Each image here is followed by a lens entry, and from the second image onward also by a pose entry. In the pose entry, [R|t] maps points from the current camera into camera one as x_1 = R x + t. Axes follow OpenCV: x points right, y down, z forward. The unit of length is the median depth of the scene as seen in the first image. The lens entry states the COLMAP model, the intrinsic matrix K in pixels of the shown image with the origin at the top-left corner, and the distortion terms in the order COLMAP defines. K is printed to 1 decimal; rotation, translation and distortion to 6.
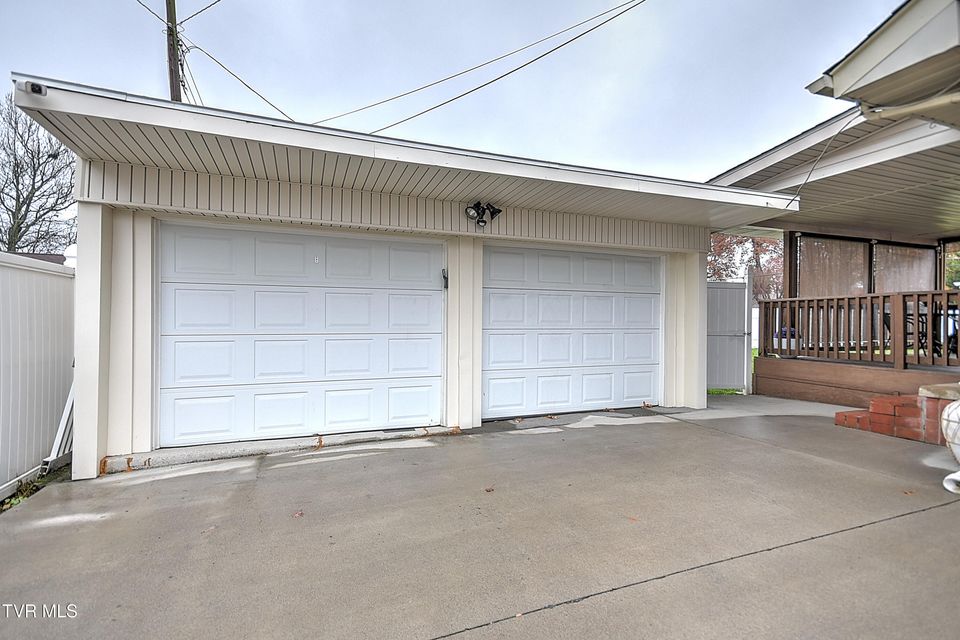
lens RADIAL K [[446.8, 0, 480.0], [0, 446.8, 320.0], [0, 0, 1]] dist [0.029635, -0.000596]
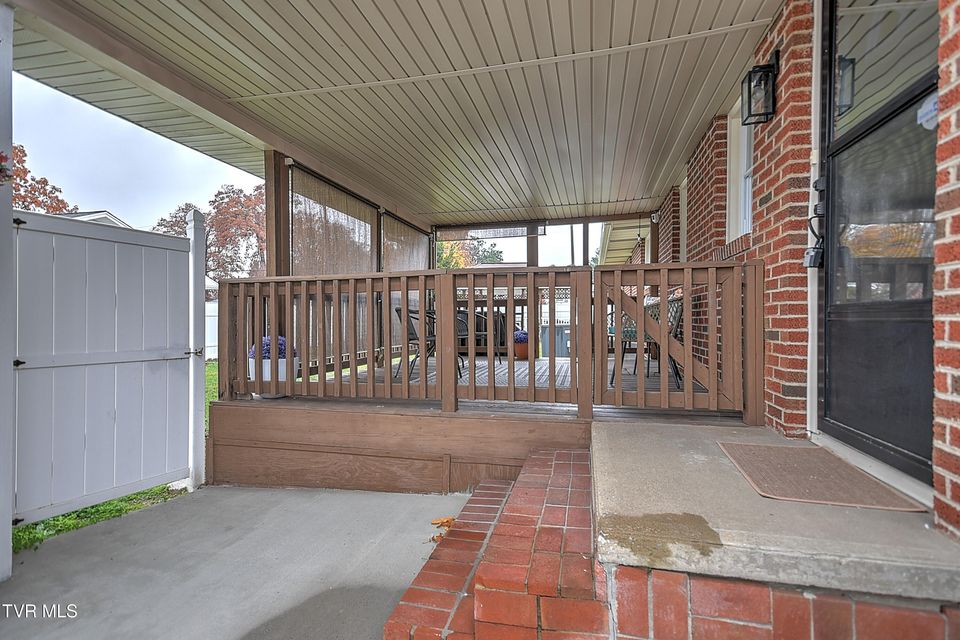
lens RADIAL K [[471.1, 0, 480.0], [0, 471.1, 320.0], [0, 0, 1]] dist [0.004010, 0.000024]
pose [[0.558504, -0.011396, 0.829423, 0.372778], [0.007780, 0.999934, 0.008501, -0.003925], [-0.829465, 0.001705, 0.558556, 0.515975]]
